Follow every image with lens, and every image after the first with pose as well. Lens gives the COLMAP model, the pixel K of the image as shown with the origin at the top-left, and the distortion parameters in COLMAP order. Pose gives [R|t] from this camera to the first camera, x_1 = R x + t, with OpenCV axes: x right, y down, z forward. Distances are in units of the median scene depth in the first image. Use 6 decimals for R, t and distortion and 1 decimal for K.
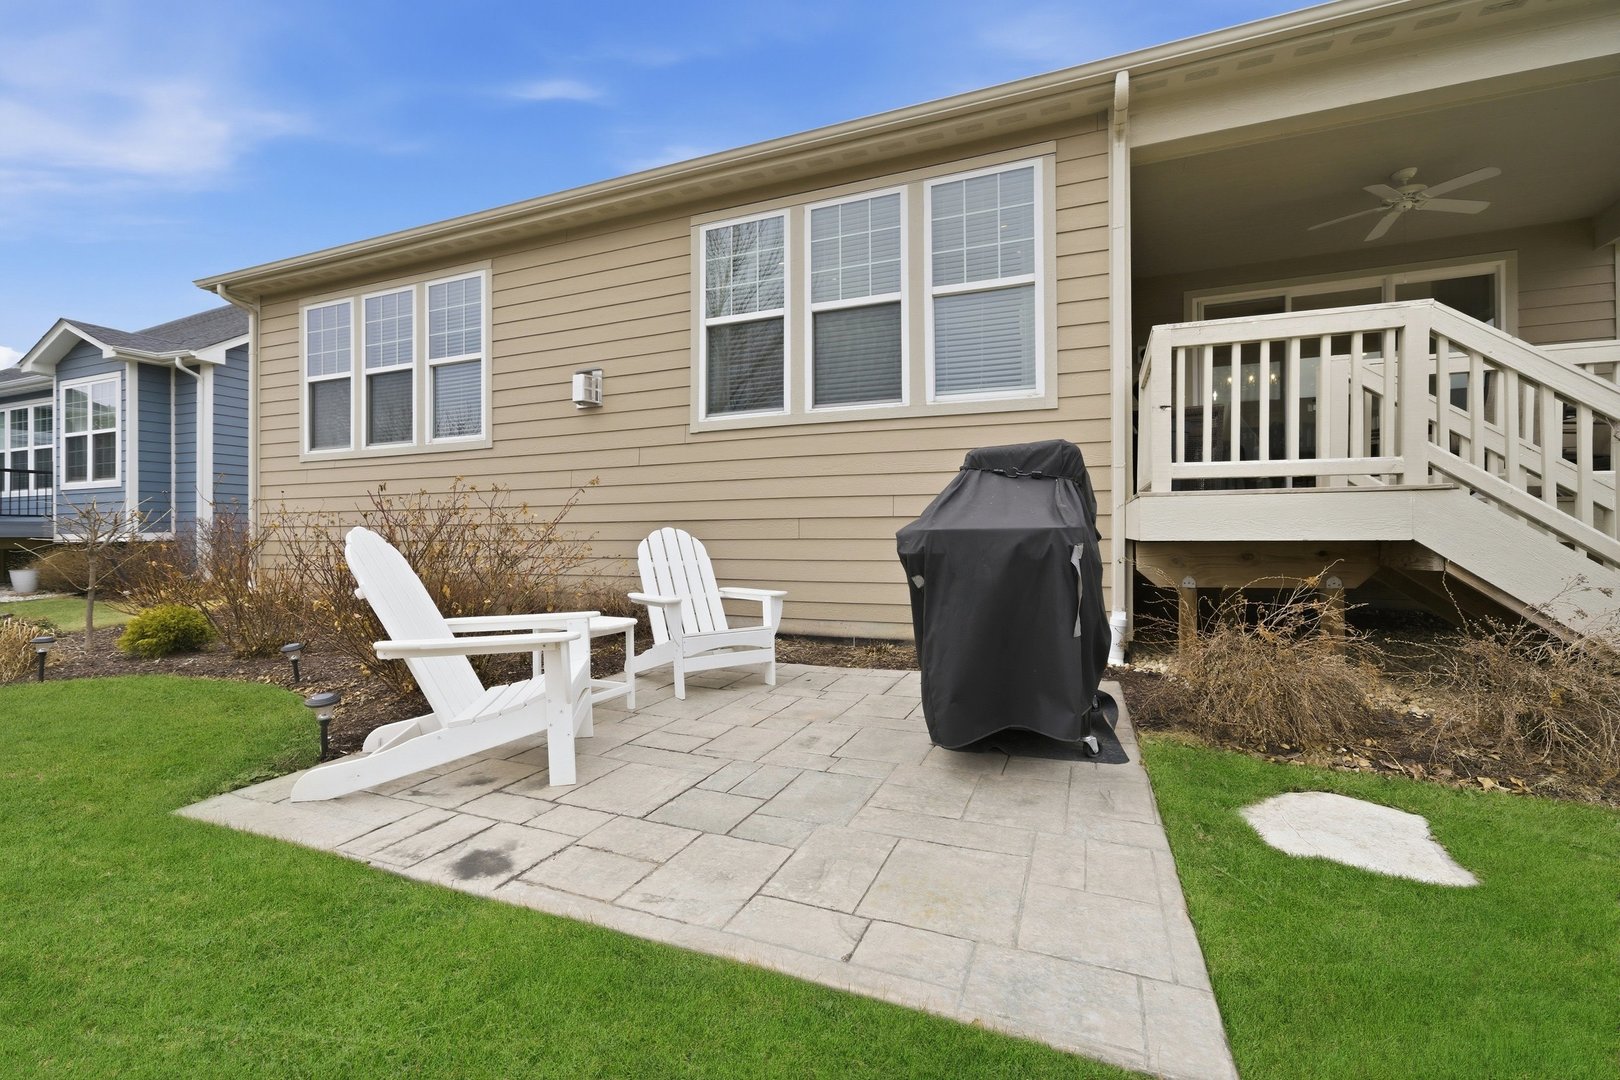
lens RADIAL K [[662.1, 0, 814.8], [0, 662.1, 528.9], [0, 0, 1]] dist [-0.003369, 0.001620]
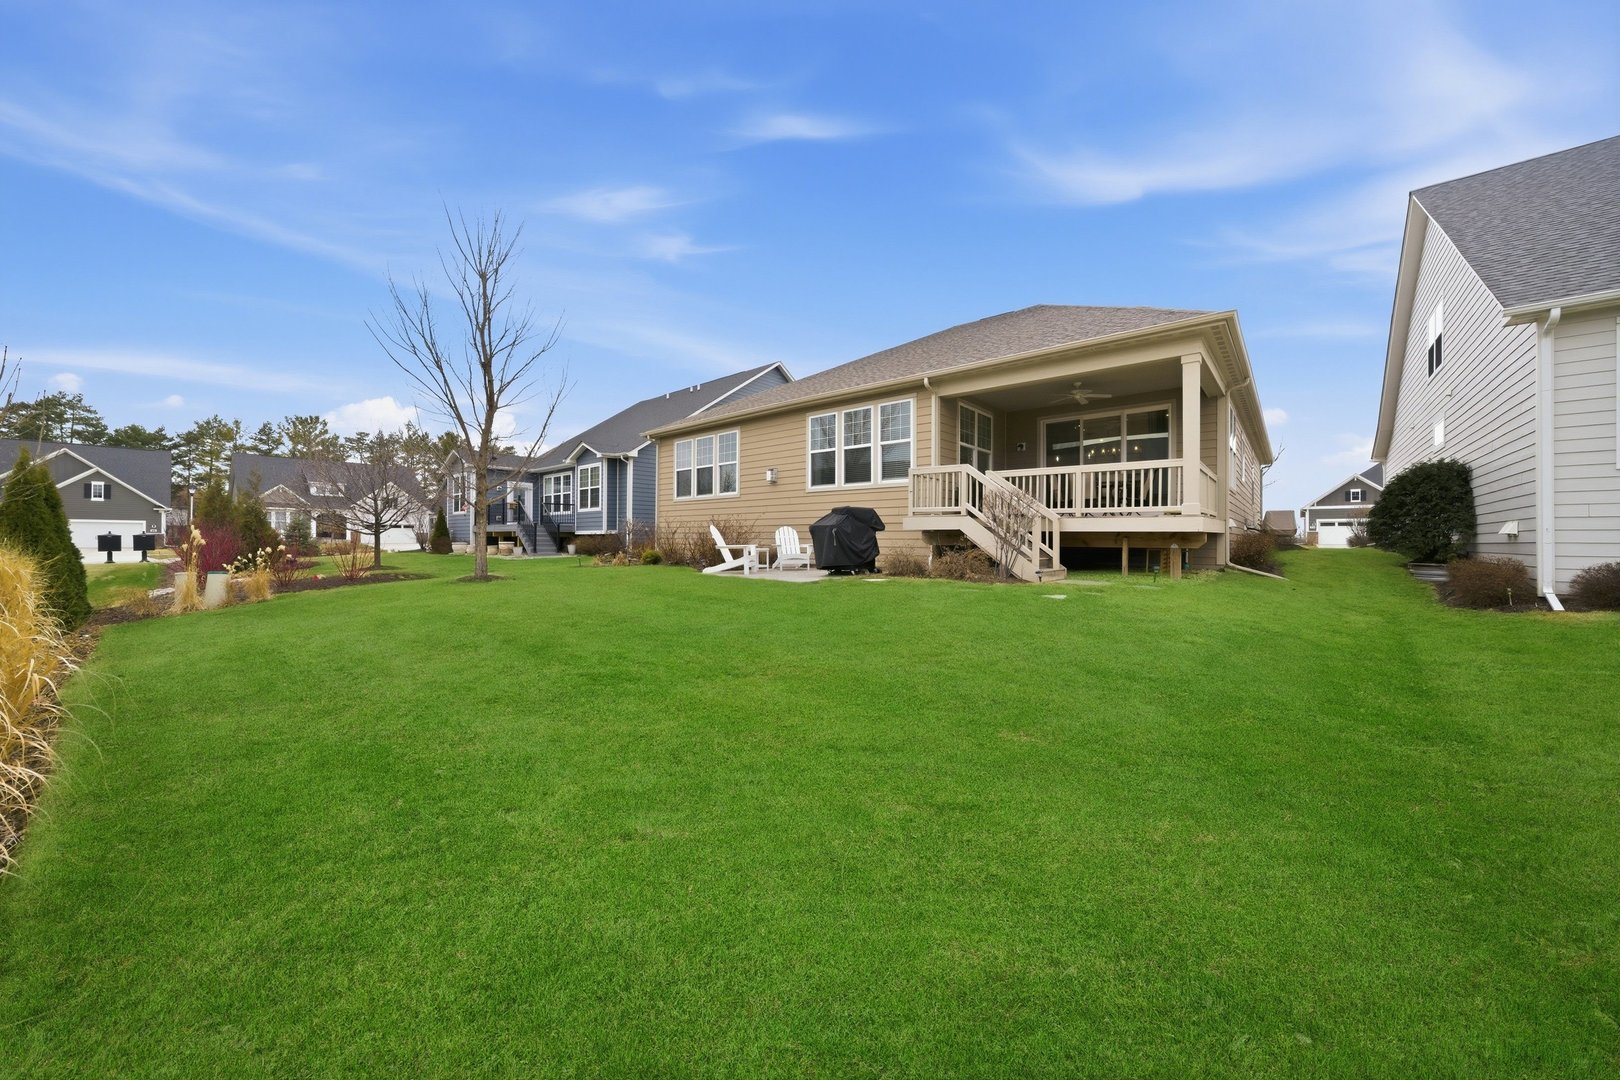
lens RADIAL K [[545.7, 0, 807.4], [0, 545.7, 538.0], [0, 0, 1]] dist [-0.000947, 0.000011]
pose [[0.940635, 0.013546, -0.339148, 0.457893], [-0.013197, 0.999907, 0.003338, 0.025259], [0.339162, 0.001336, 0.940727, -0.865539]]
